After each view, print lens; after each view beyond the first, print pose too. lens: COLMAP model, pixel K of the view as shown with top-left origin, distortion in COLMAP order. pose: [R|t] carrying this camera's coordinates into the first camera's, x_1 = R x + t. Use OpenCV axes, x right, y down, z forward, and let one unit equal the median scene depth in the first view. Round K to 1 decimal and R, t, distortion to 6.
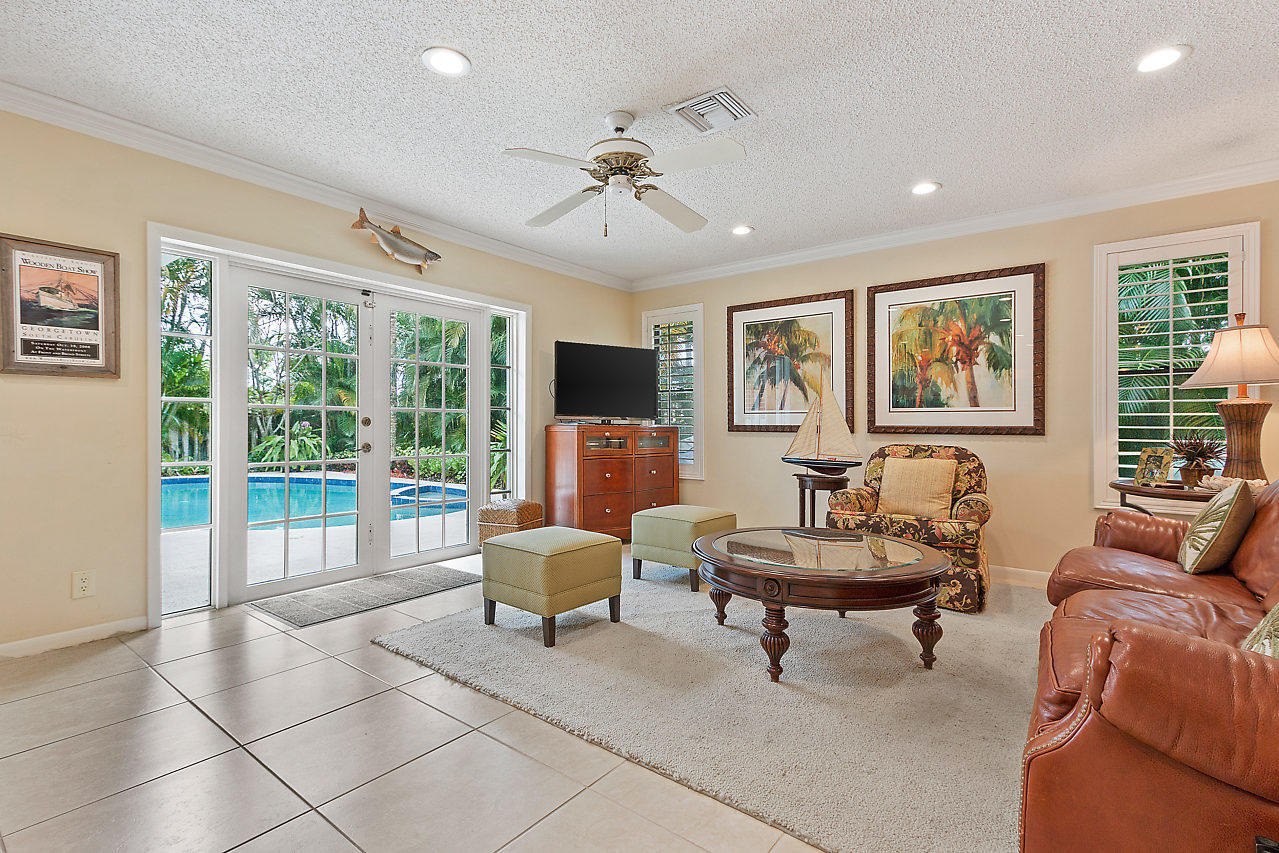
lens RADIAL K [[589.0, 0, 657.0], [0, 589.0, 423.1], [0, 0, 1]] dist [0.009793, -0.001247]
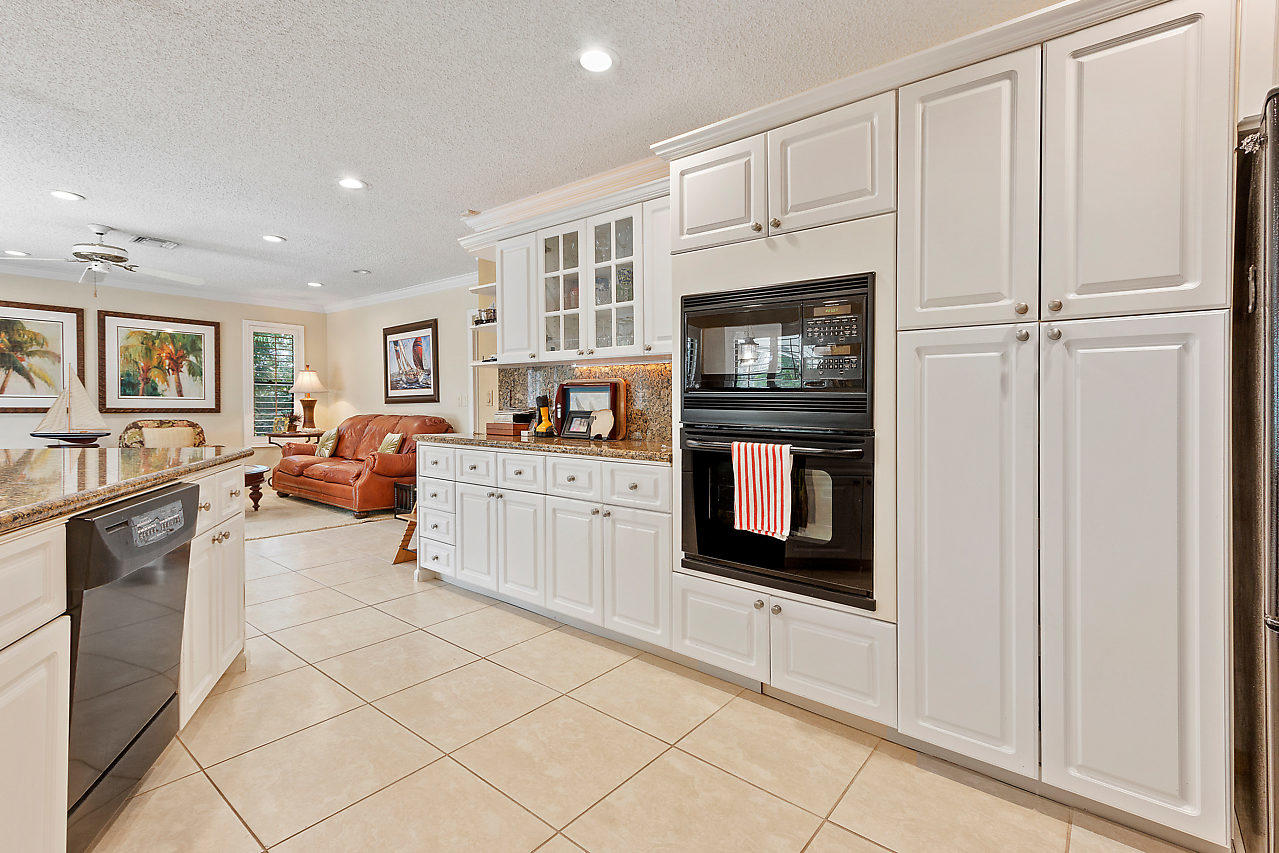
lens RADIAL K [[589.0, 0, 628.2], [0, 589.0, 423.3], [0, 0, 1]] dist [0.009793, -0.001247]
pose [[0.031862, -0.037003, 0.998807, -1.633670], [-0.016649, 0.999156, 0.037547, -0.052001], [-0.999354, -0.017826, 0.031219, -0.510210]]
